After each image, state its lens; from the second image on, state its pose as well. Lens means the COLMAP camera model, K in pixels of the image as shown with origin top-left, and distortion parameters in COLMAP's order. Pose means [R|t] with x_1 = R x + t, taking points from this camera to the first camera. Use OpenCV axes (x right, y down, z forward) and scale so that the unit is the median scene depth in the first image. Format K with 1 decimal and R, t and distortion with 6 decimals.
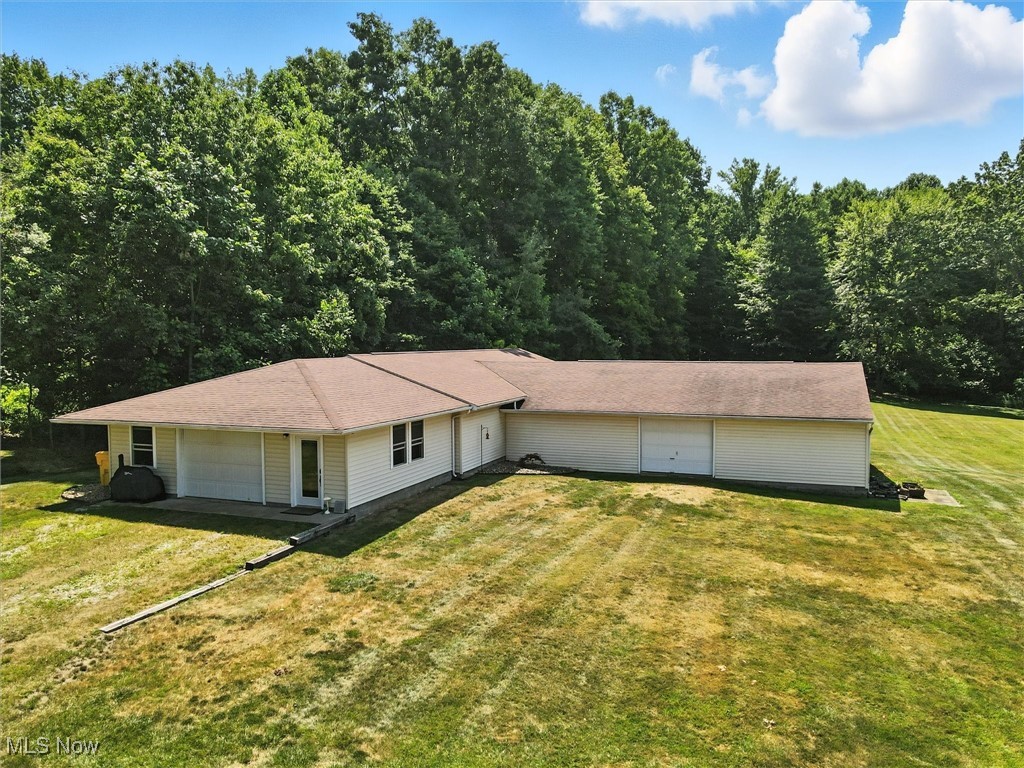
lens RADIAL K [[759.4, 0, 512.0], [0, 759.4, 384.0], [0, 0, 1]] dist [0.047331, -0.000151]
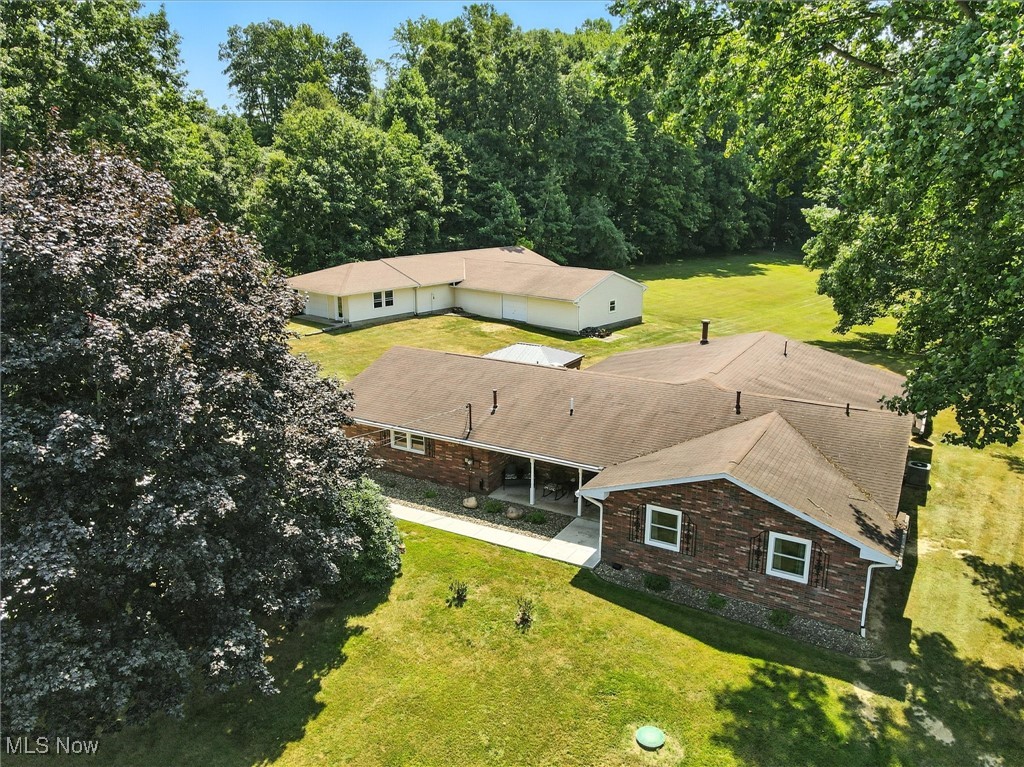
lens RADIAL K [[782.7, 0, 512.0], [0, 782.7, 383.5], [0, 0, 1]] dist [0.035468, -0.003173]
pose [[0.931089, 0.093581, -0.352584, 0.962444], [-0.021216, 0.978791, 0.203759, -0.151535], [0.364174, -0.182238, 0.913327, -1.024779]]
